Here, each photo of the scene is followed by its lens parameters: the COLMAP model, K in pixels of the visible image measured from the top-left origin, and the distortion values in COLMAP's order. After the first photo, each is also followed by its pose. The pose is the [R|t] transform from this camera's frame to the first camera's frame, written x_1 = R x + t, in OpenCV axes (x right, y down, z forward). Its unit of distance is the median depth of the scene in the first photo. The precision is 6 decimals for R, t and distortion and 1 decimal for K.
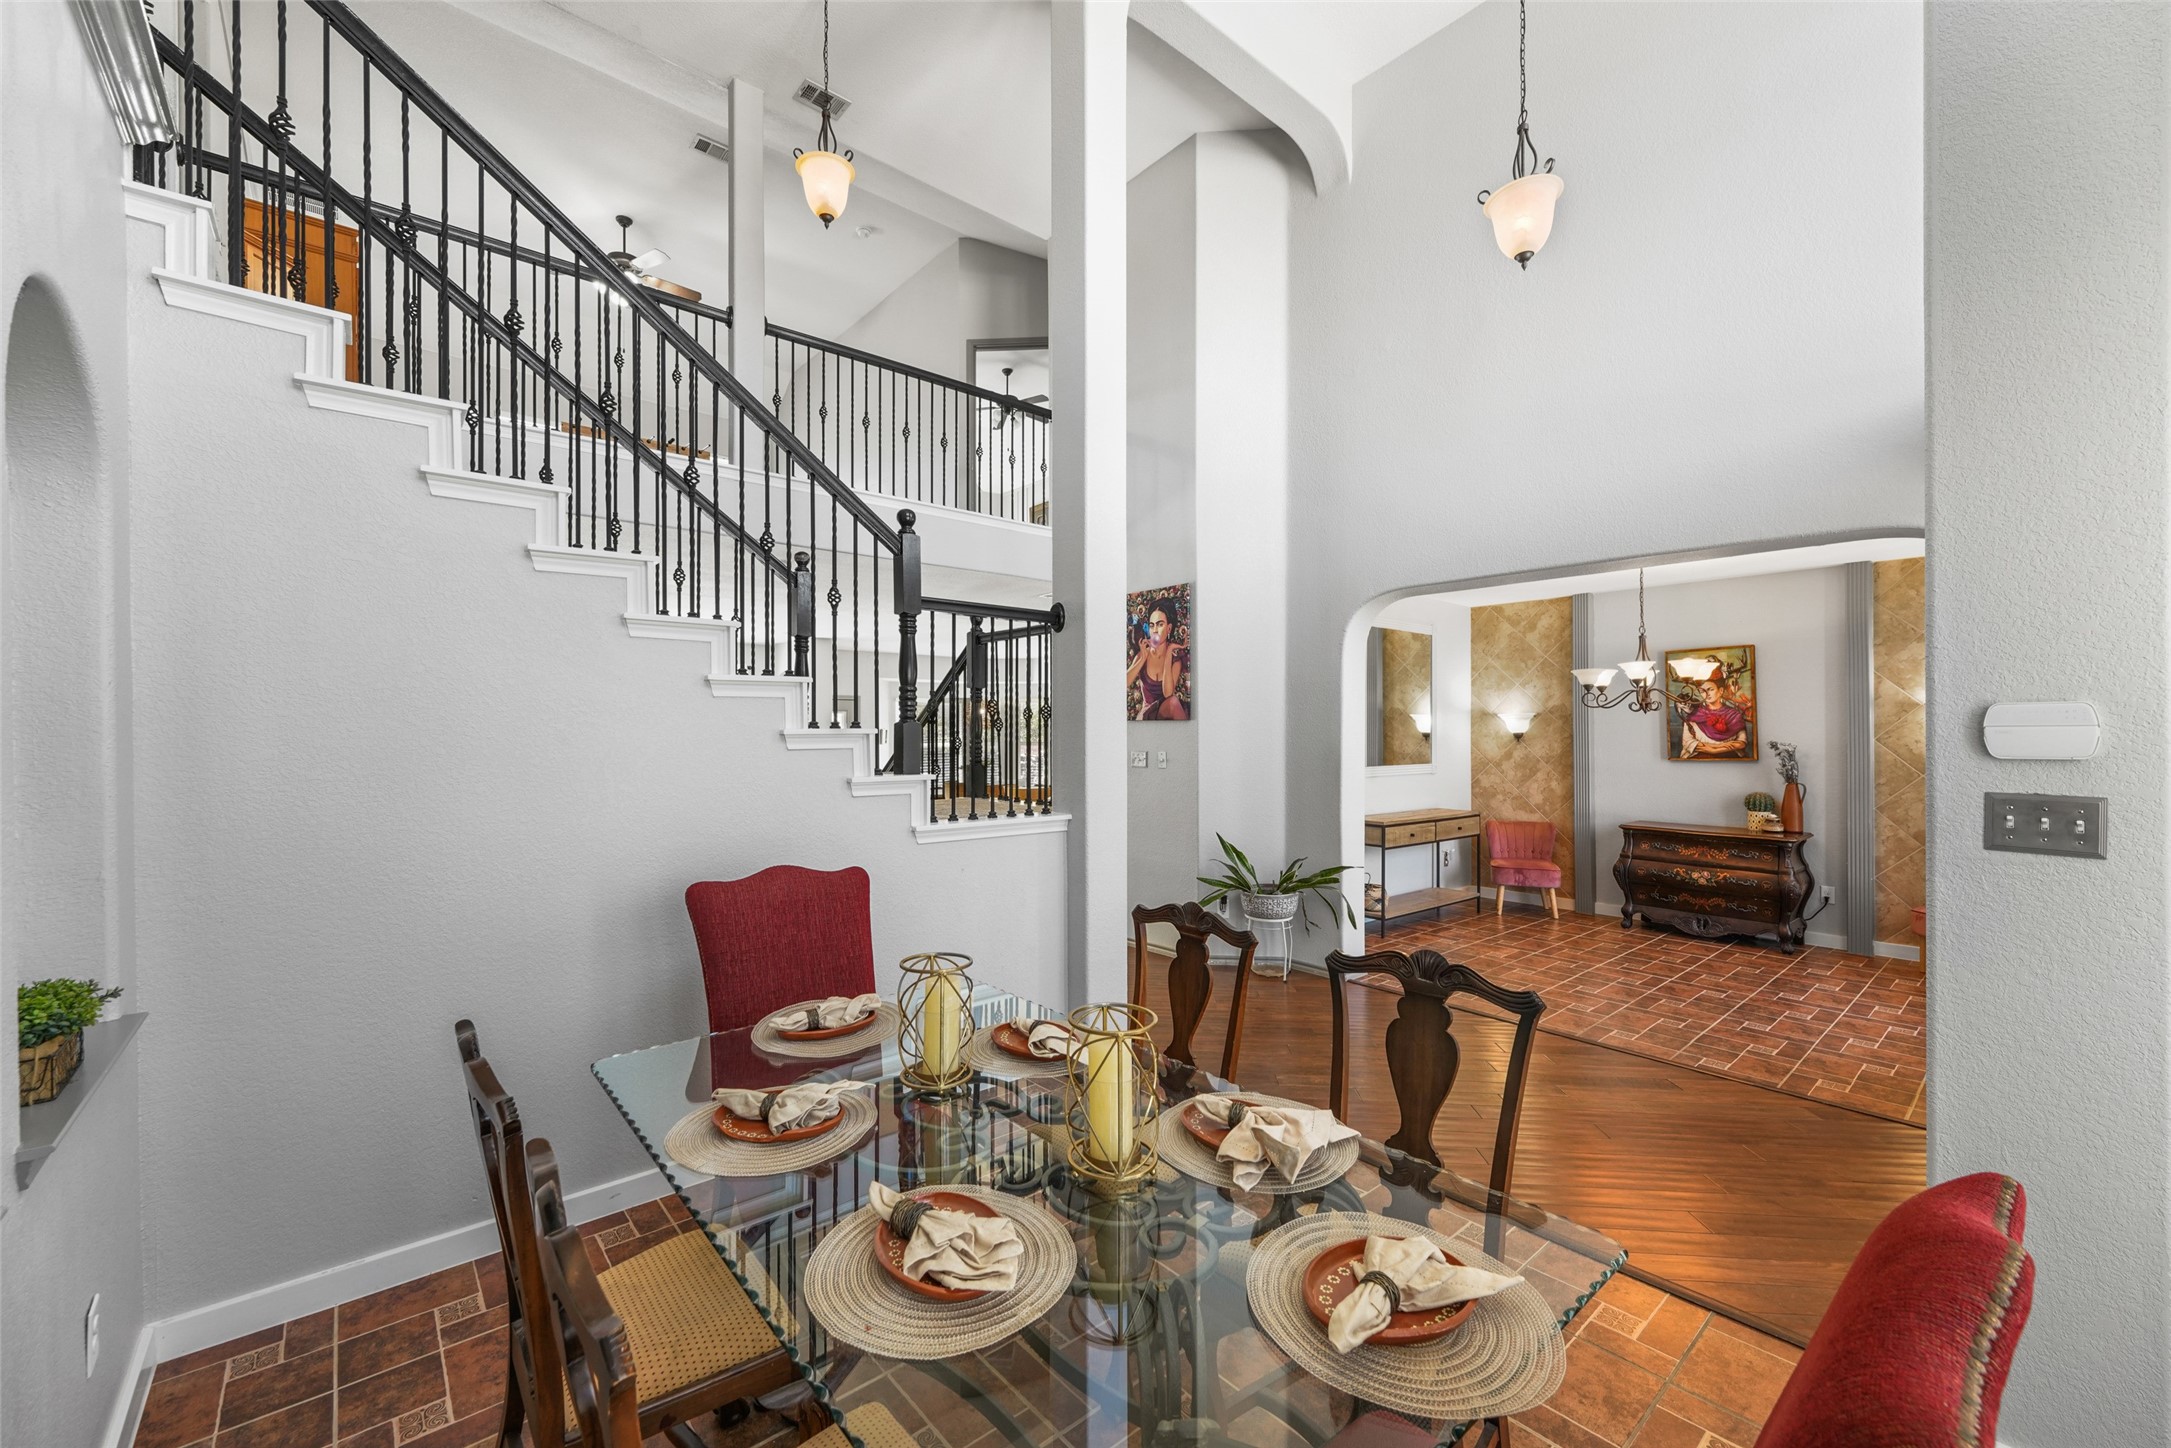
lens RADIAL K [[855.8, 0, 1064.8], [0, 855.8, 726.6], [0, 0, 1]] dist [0.011881, -0.004065]
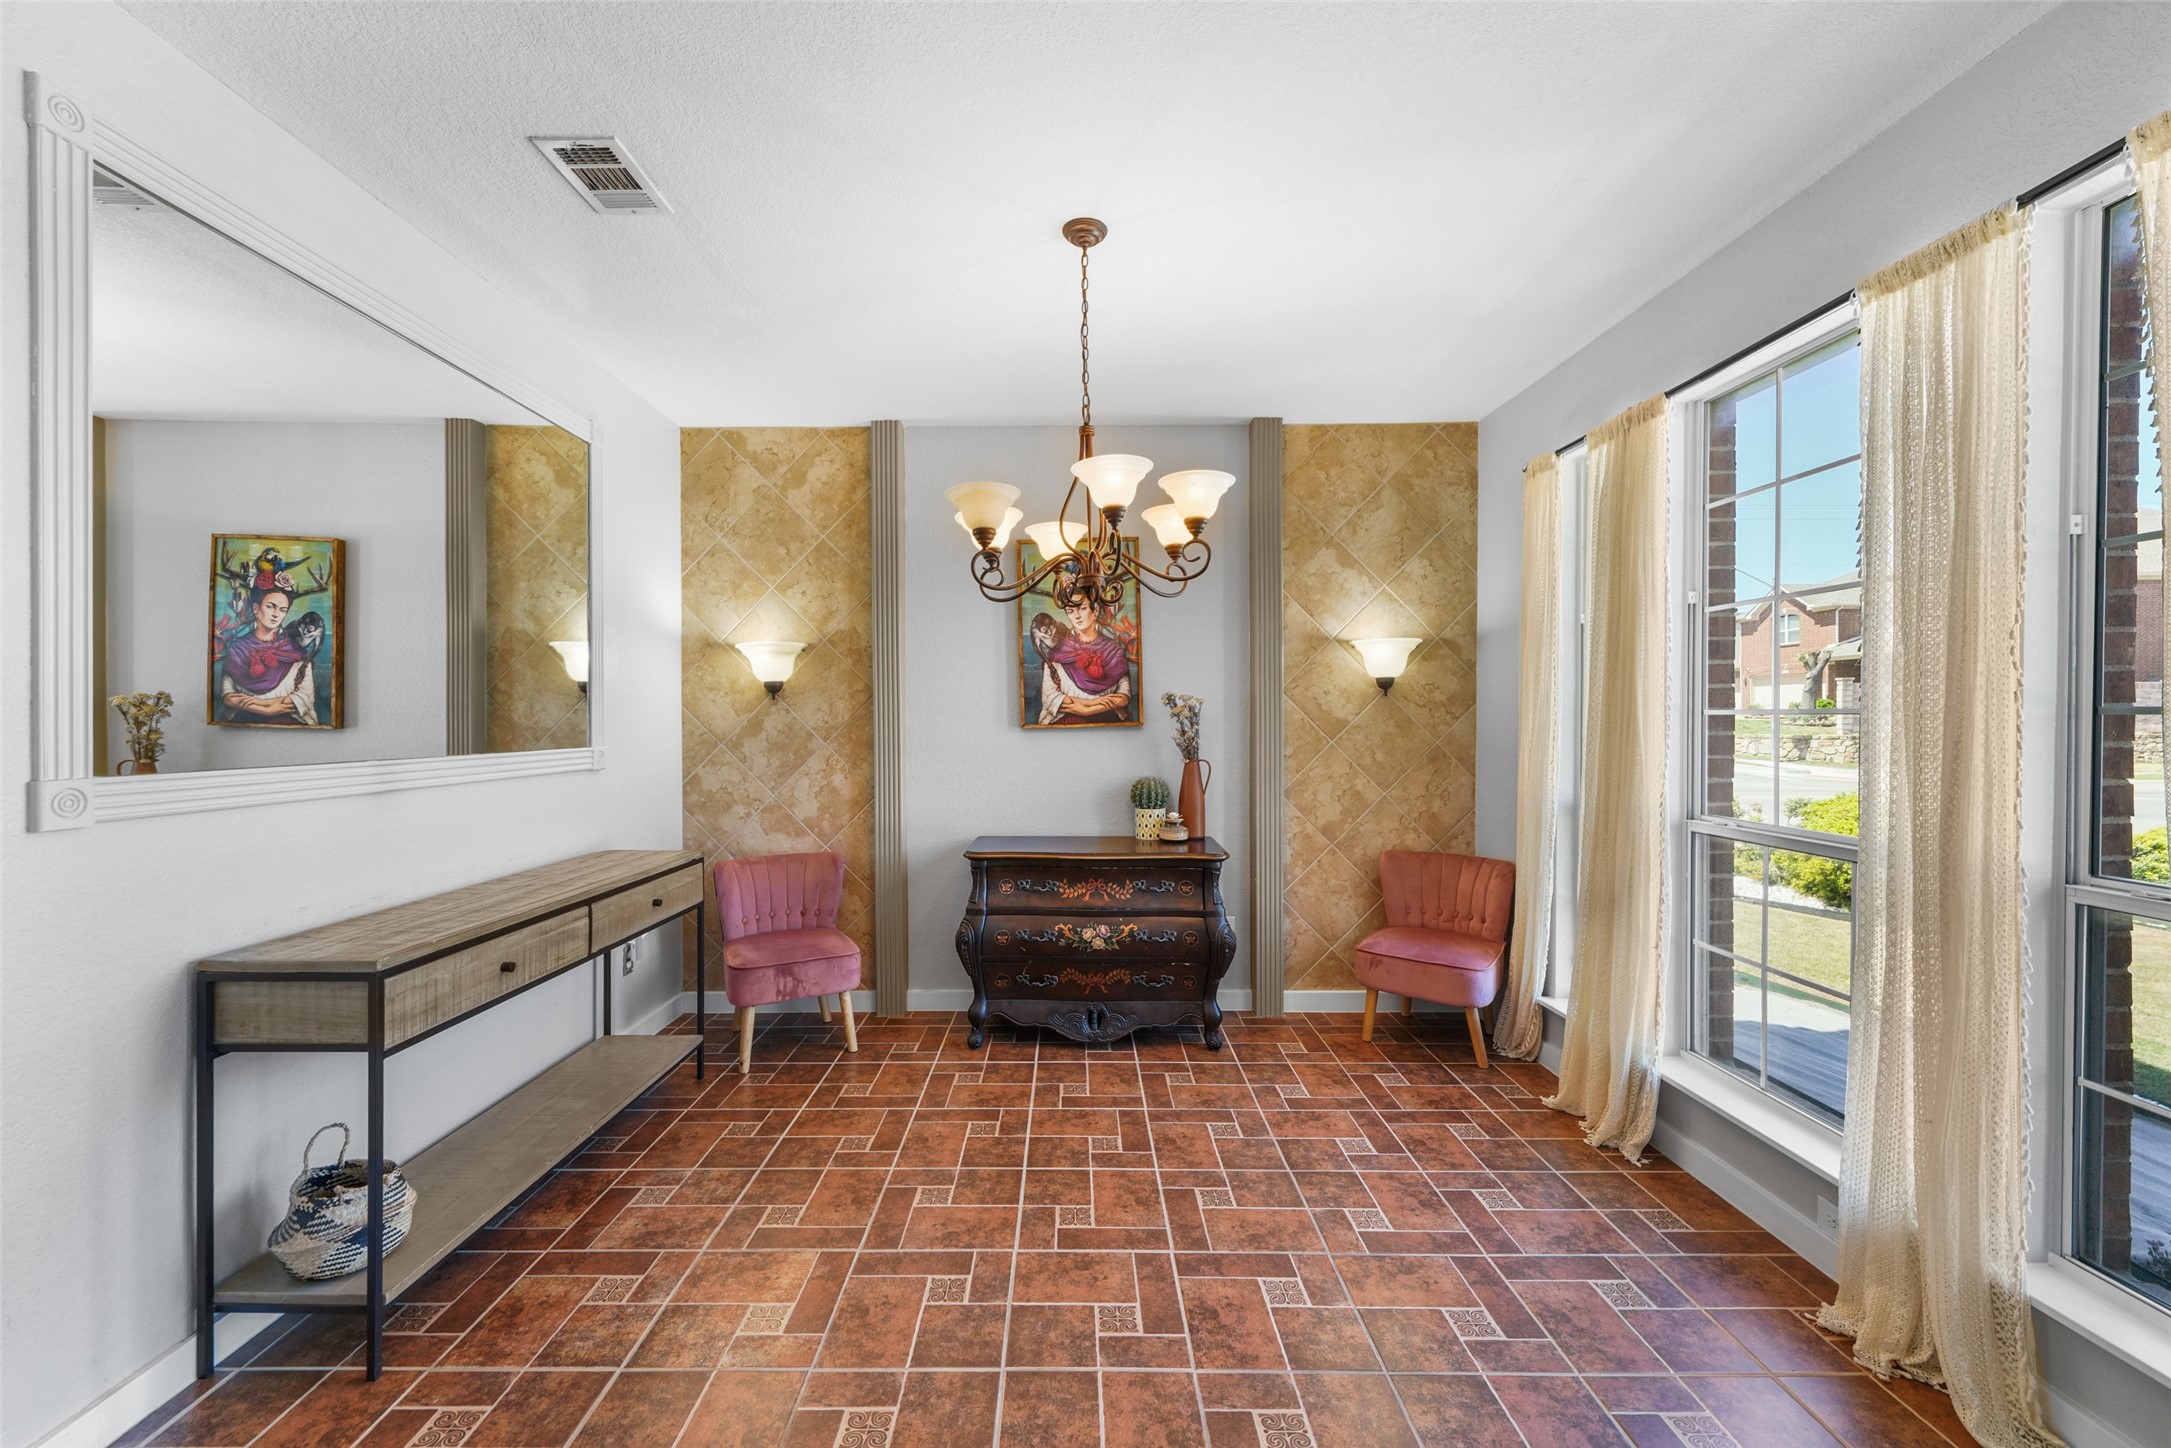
lens RADIAL K [[855.8, 0, 1064.8], [0, 855.8, 726.6], [0, 0, 1]] dist [0.011881, -0.004065]
pose [[0.642019, -0.005738, 0.766667, 0.266350], [-0.002561, 0.999950, 0.009628, 0.030637], [-0.766684, -0.008145, 0.641973, 0.578927]]
